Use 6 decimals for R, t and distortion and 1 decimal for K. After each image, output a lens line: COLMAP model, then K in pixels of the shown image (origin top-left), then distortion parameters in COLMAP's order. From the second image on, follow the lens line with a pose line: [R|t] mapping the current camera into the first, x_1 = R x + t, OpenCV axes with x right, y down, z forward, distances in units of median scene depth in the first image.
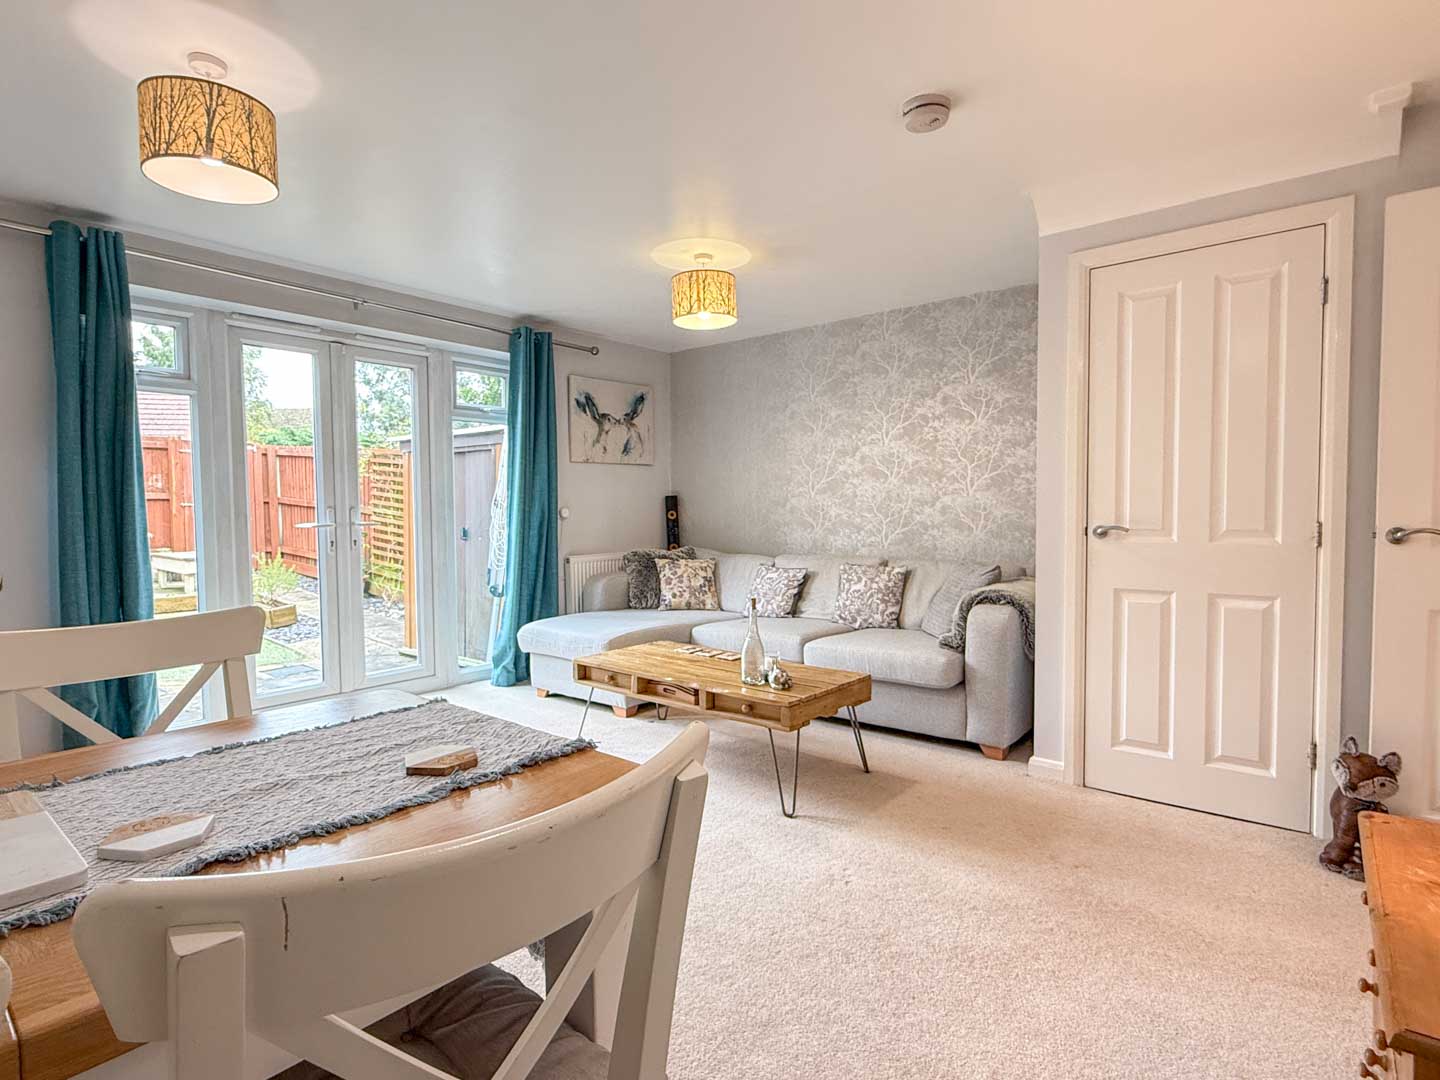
lens RADIAL K [[741.0, 0, 720.0], [0, 741.0, 540.0], [0, 0, 1]] dist [-0.012588, -0.000214]
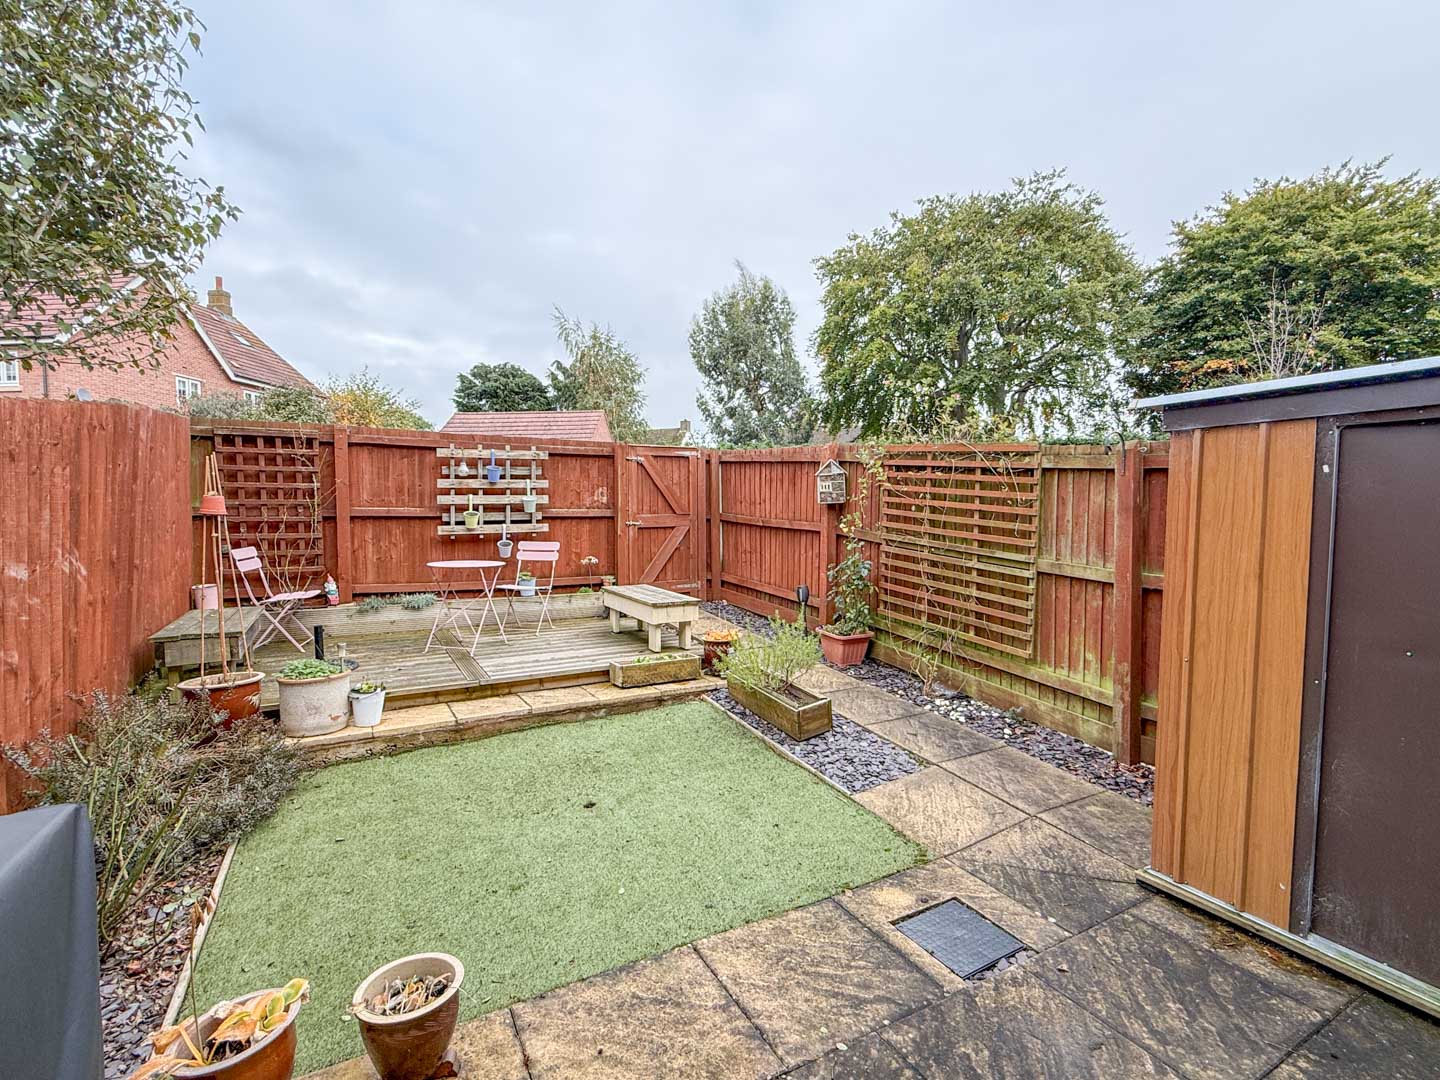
lens RADIAL K [[658.0, 0, 720.0], [0, 658.0, 540.0], [0, 0, 1]] dist [0.001106, -0.000017]
pose [[0.922012, 0.018890, -0.386701, -0.674351], [-0.018934, 0.999814, 0.003697, -0.066209], [0.386699, 0.003913, 0.922198, 0.694136]]
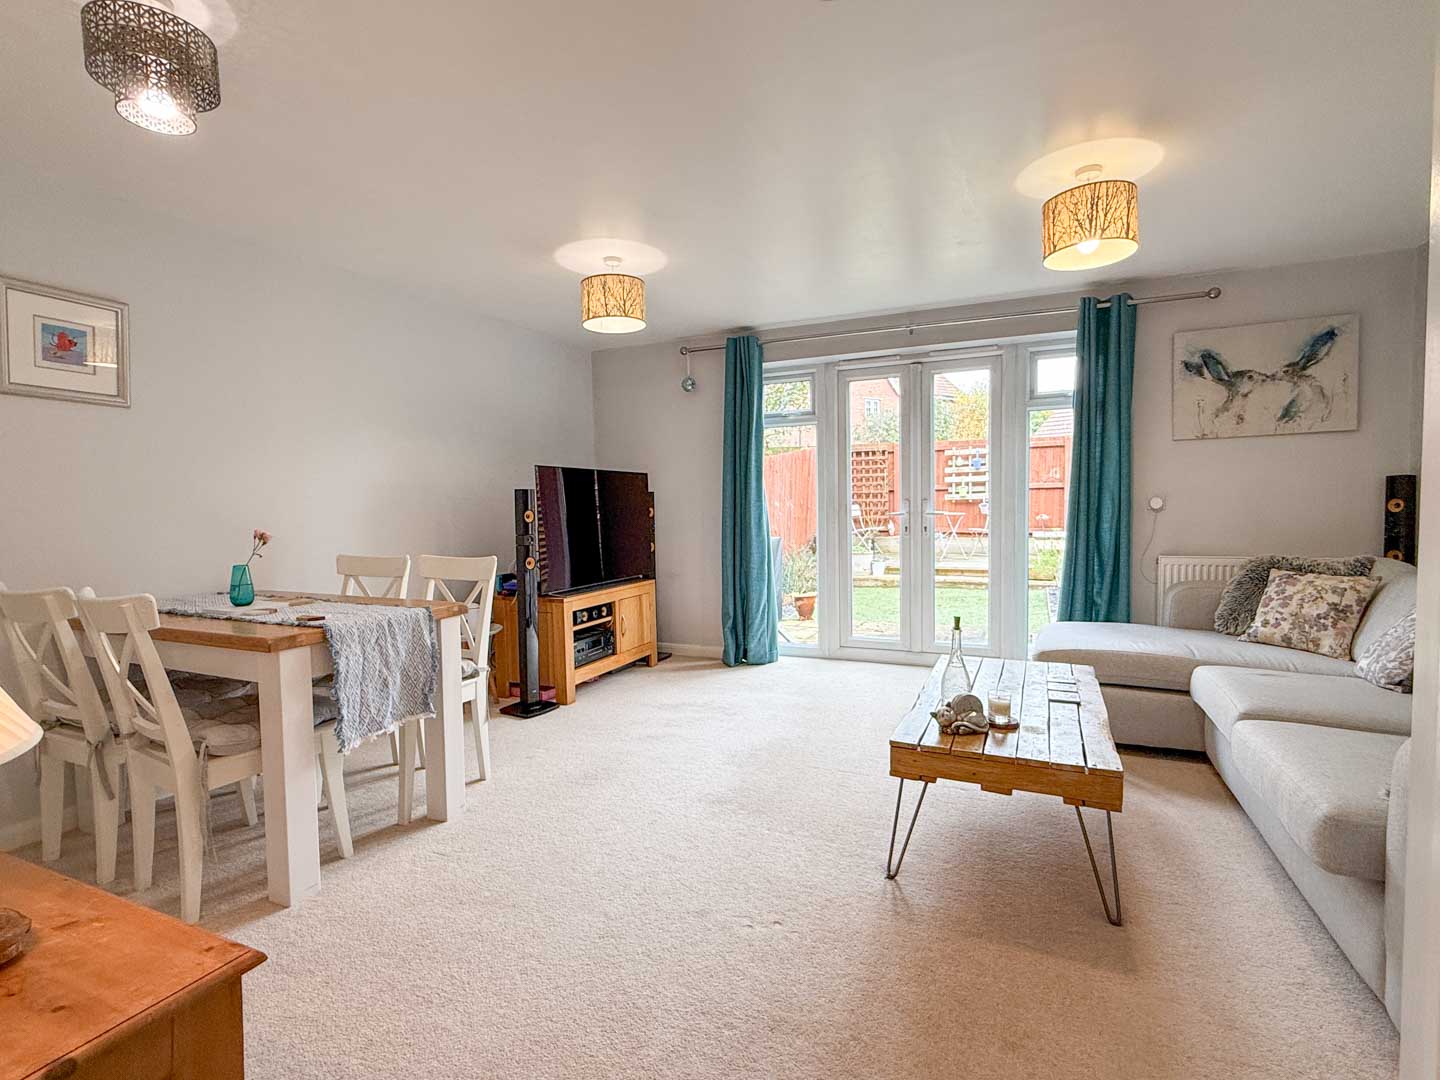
lens RADIAL K [[699.8, 0, 720.0], [0, 699.8, 540.0], [0, 0, 1]] dist [0.000348, 0.000033]
pose [[0.256448, 0.053680, -0.965066, 0.414332], [-0.027009, 0.998465, 0.048361, -0.019949], [0.966181, 0.013664, 0.257504, 0.317275]]
